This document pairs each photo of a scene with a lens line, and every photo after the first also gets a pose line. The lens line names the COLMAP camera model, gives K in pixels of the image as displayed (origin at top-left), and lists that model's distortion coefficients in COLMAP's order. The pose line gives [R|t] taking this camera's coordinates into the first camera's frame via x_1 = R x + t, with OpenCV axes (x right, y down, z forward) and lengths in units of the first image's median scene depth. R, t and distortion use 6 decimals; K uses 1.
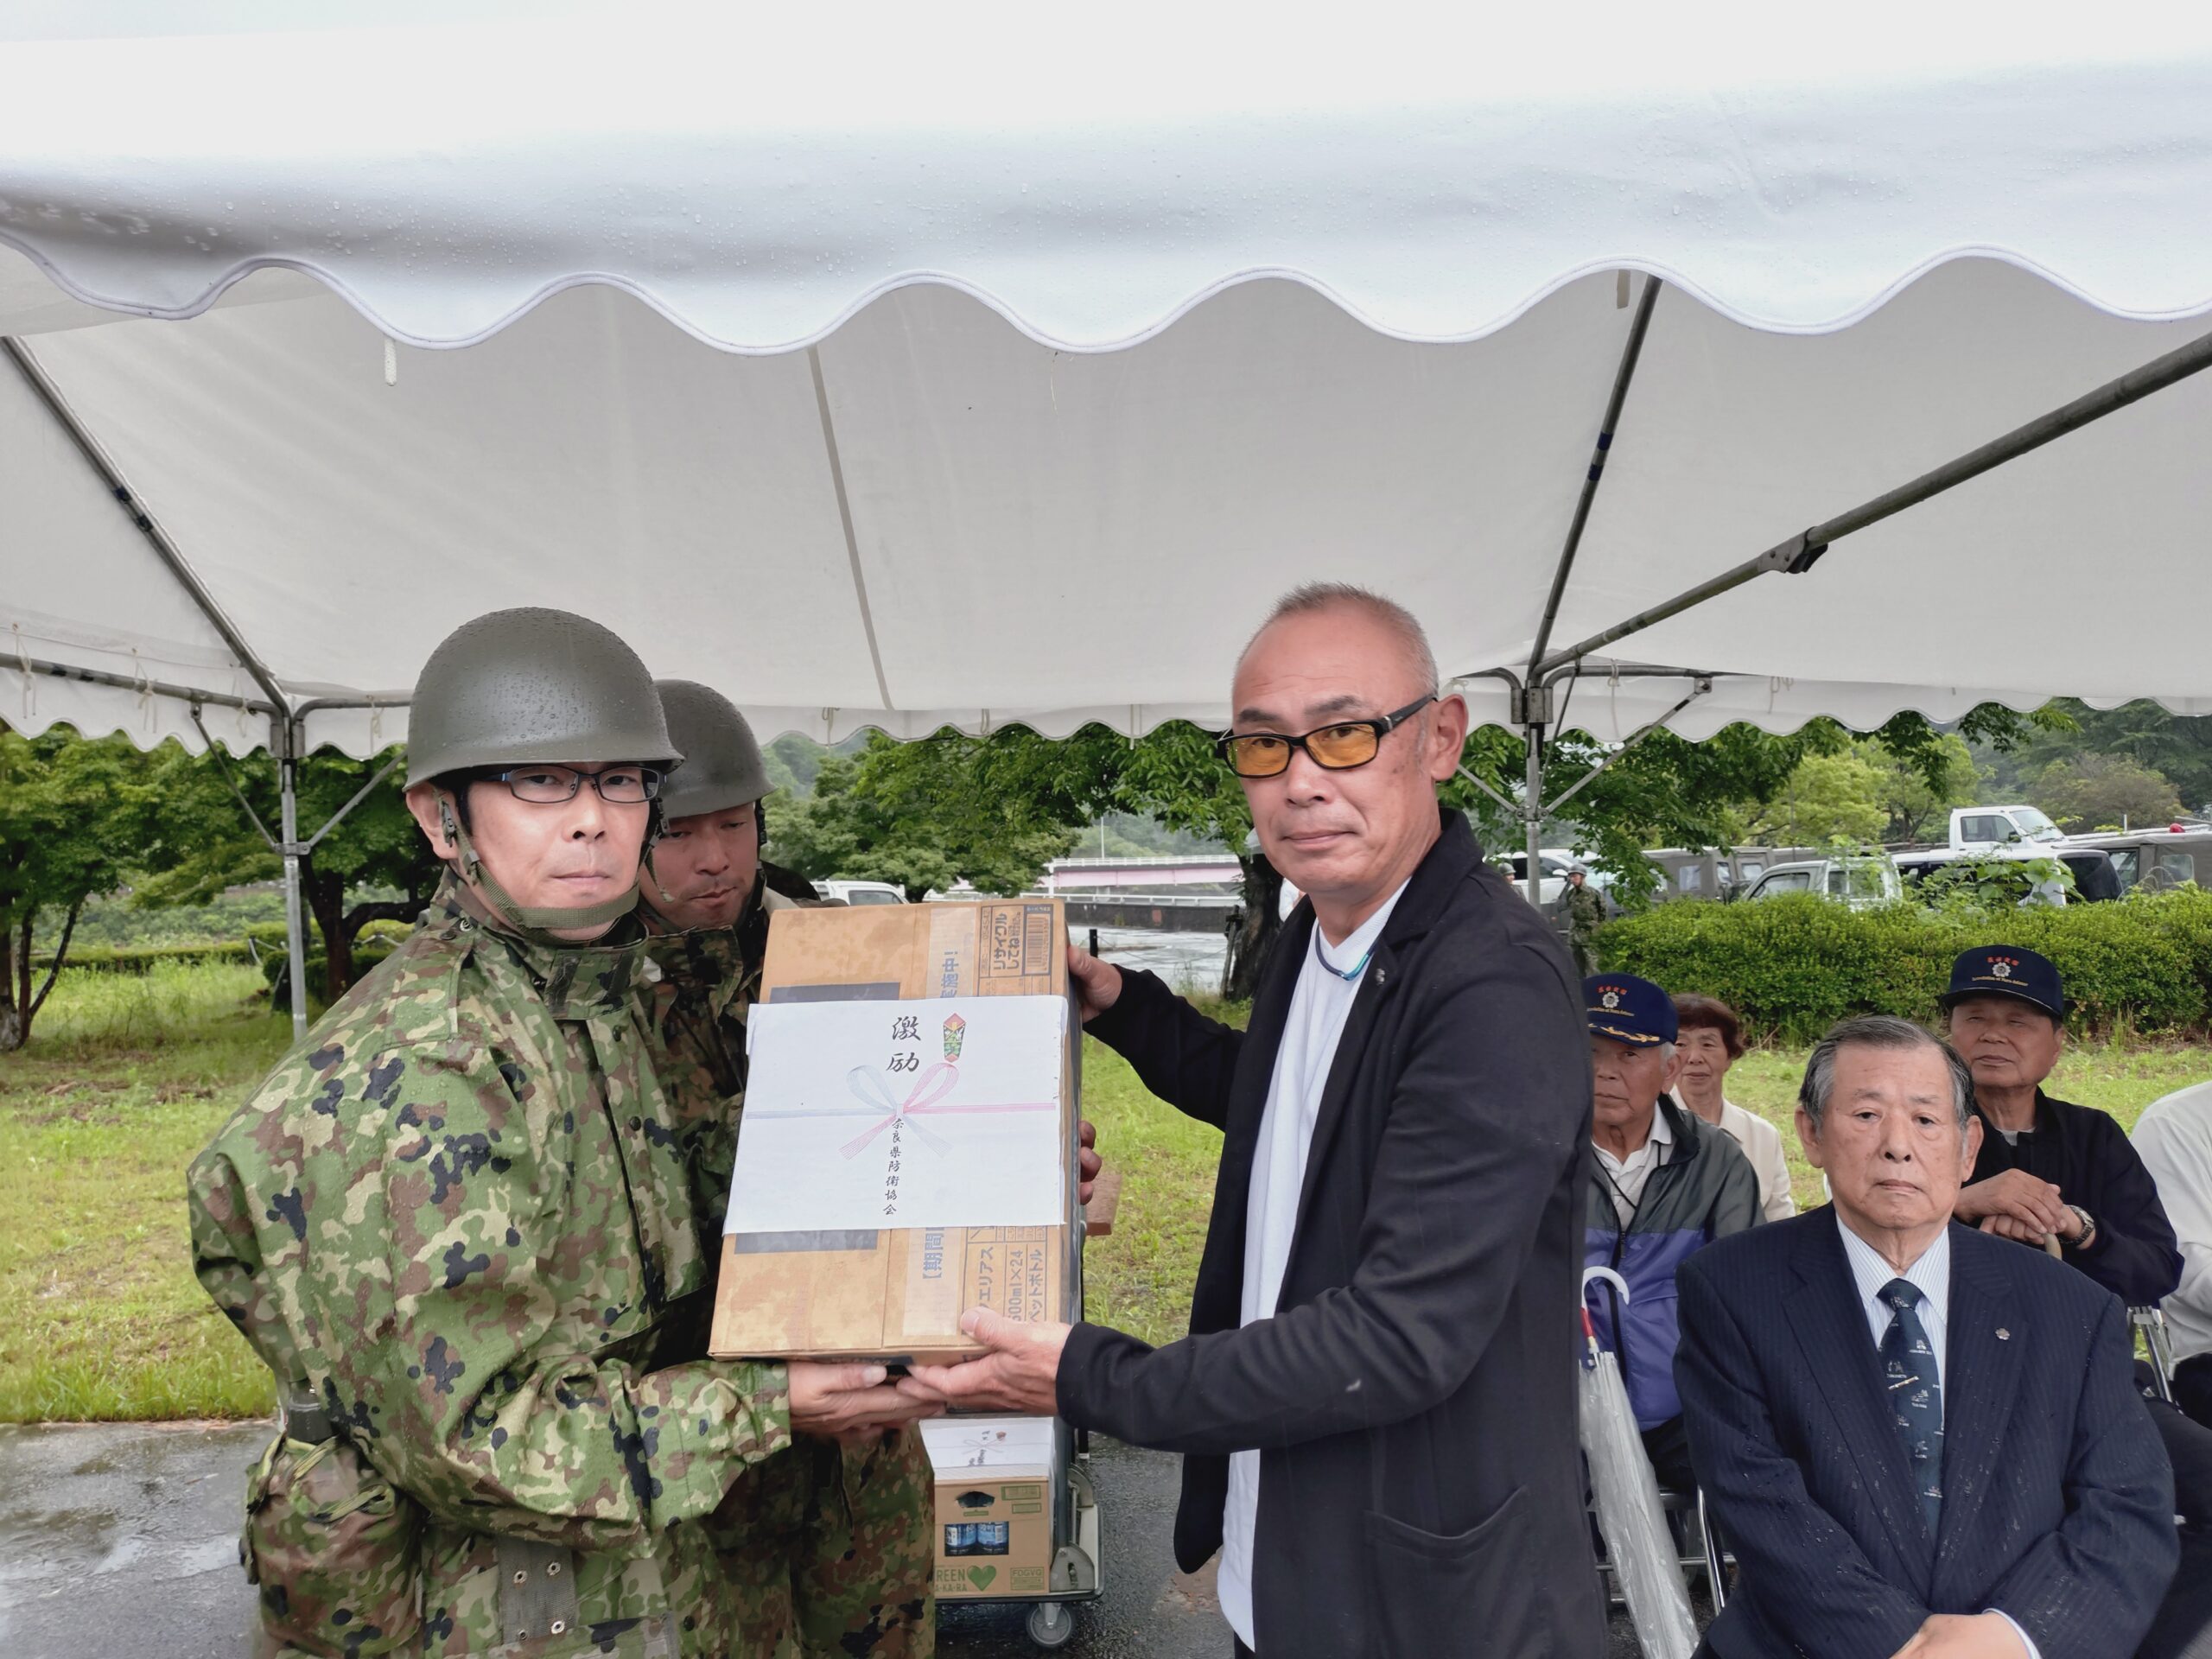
lens RADIAL K [[1596.1, 0, 1104.8], [0, 1596.1, 796.3], [0, 0, 1]] dist [0.001734, -0.003925]
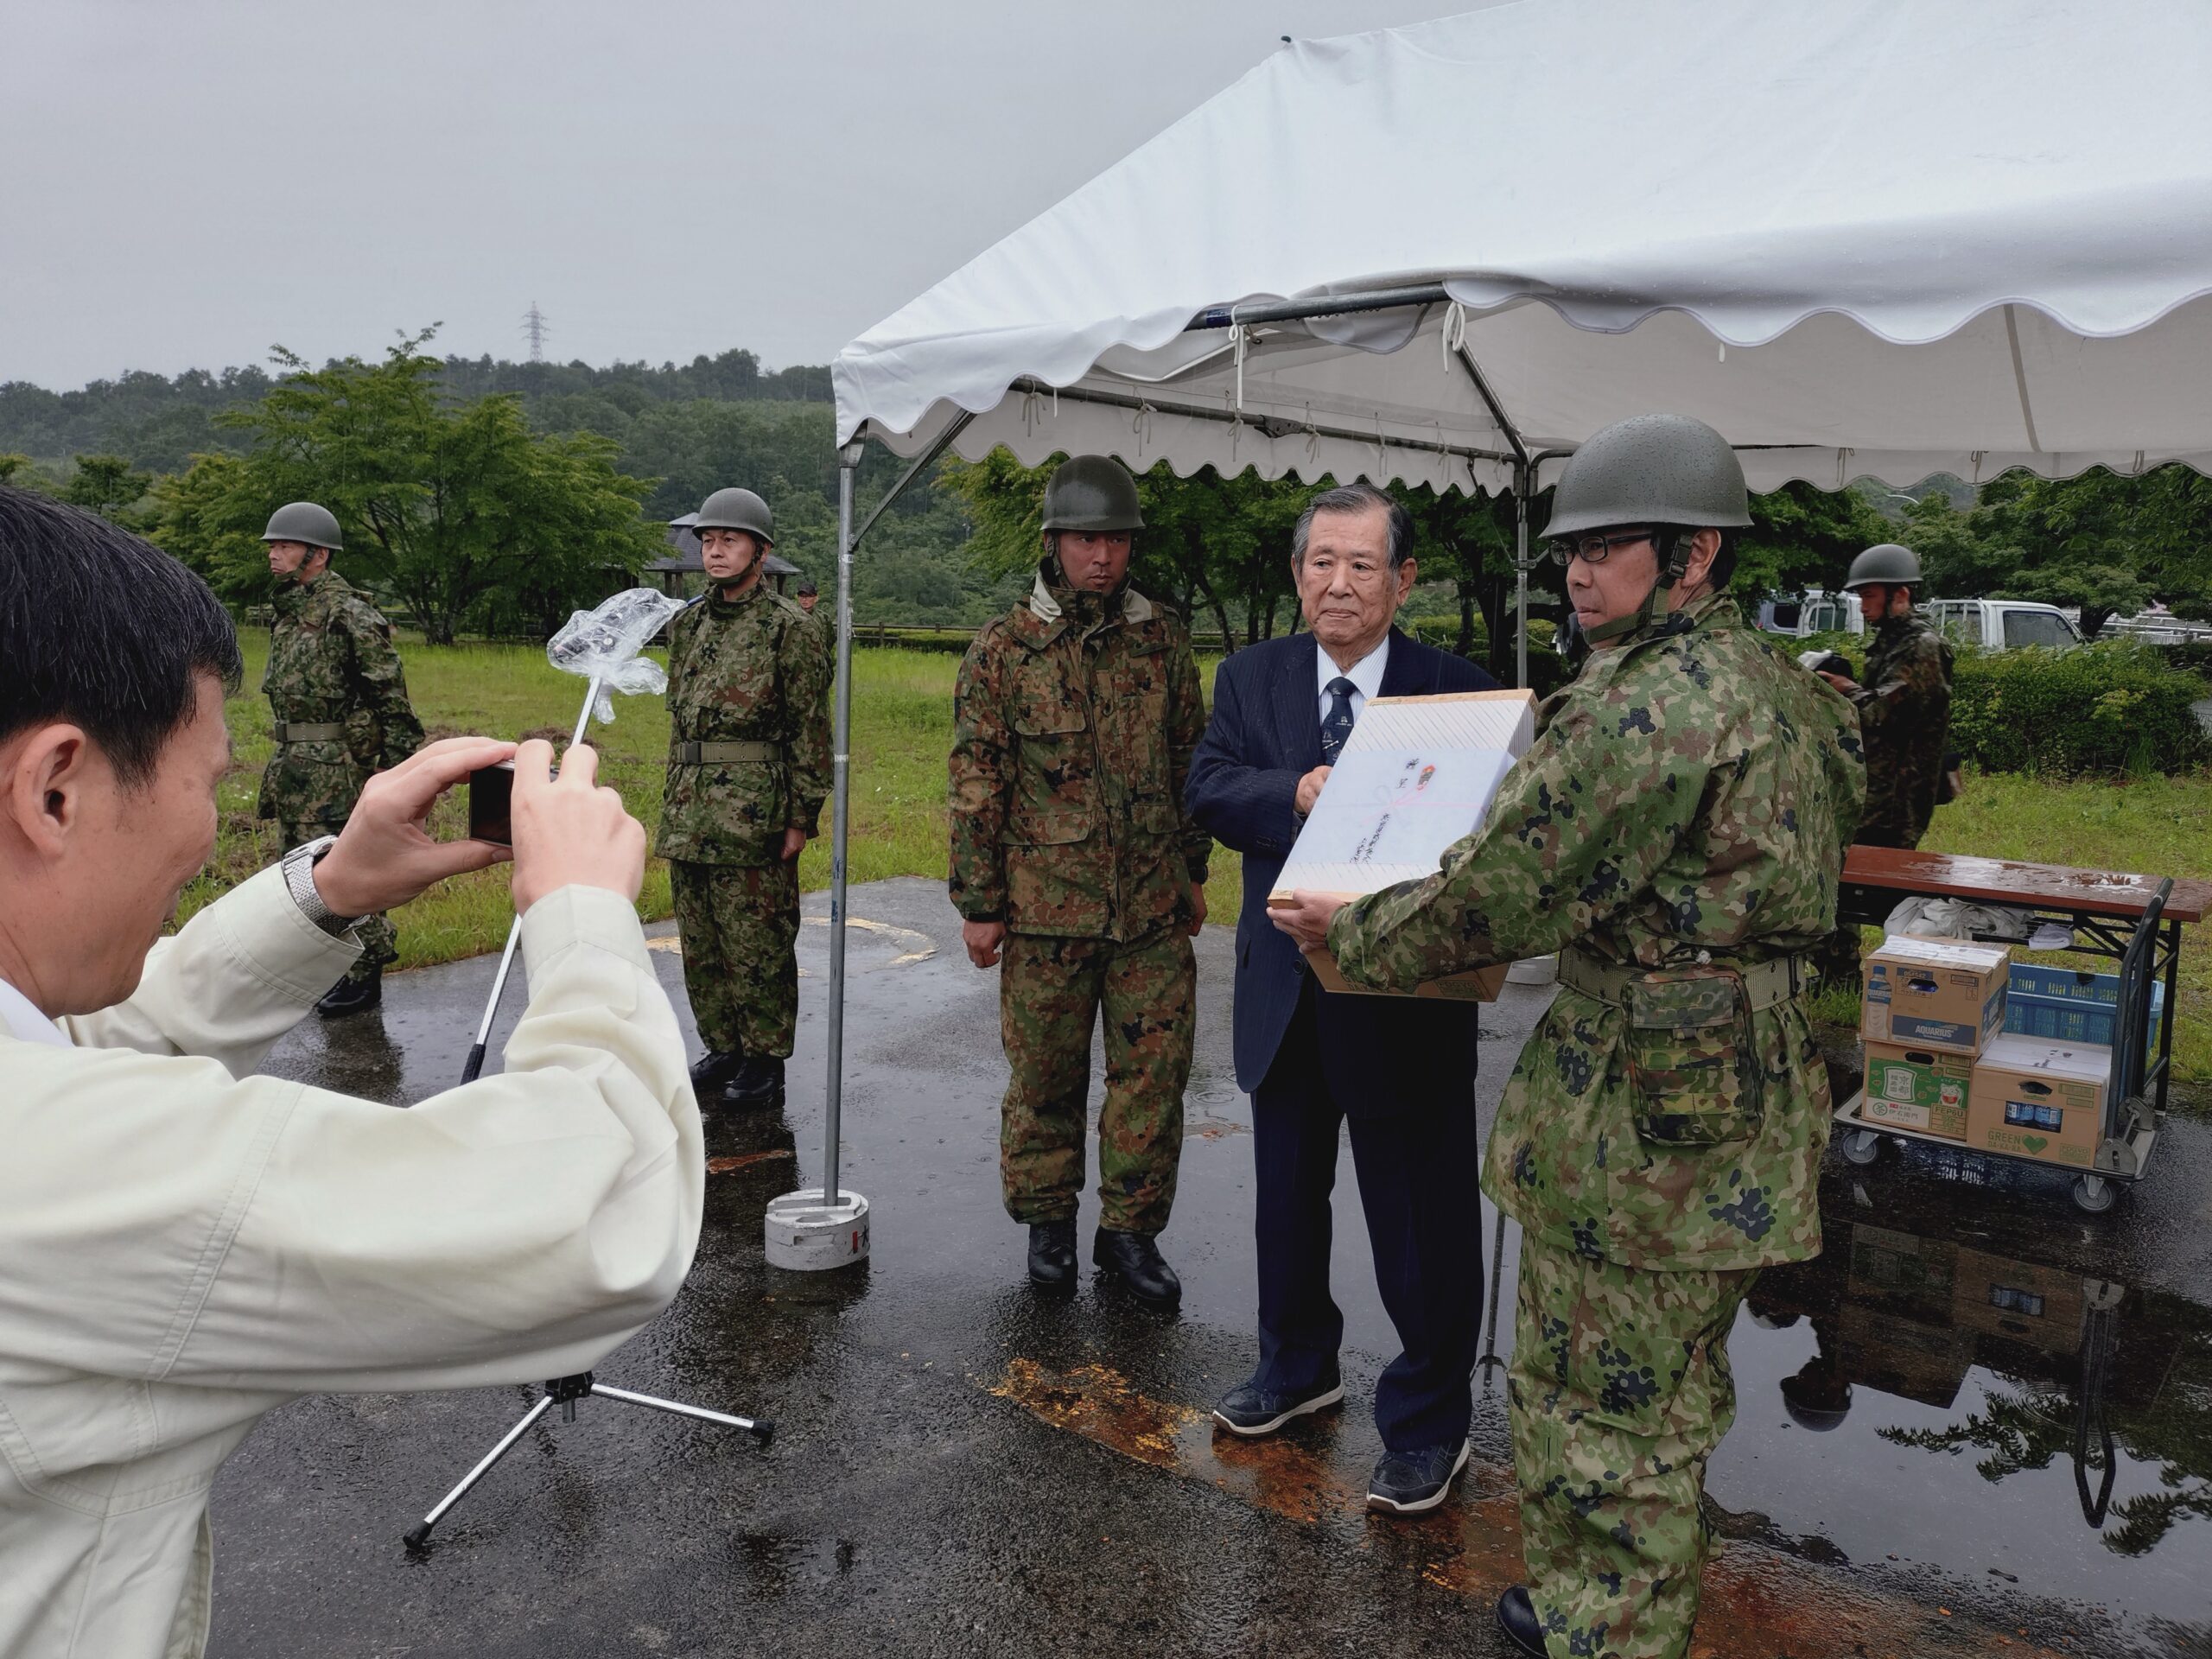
lens RADIAL K [[1596.1, 0, 1104.8], [0, 1596.1, 796.3], [0, 0, 1]] dist [0.001734, -0.003925]
pose [[0.780910, 0.112108, -0.614500, 0.065659], [0.001519, 0.983419, 0.181344, -0.019601], [0.624641, -0.142547, 0.767792, -0.289144]]
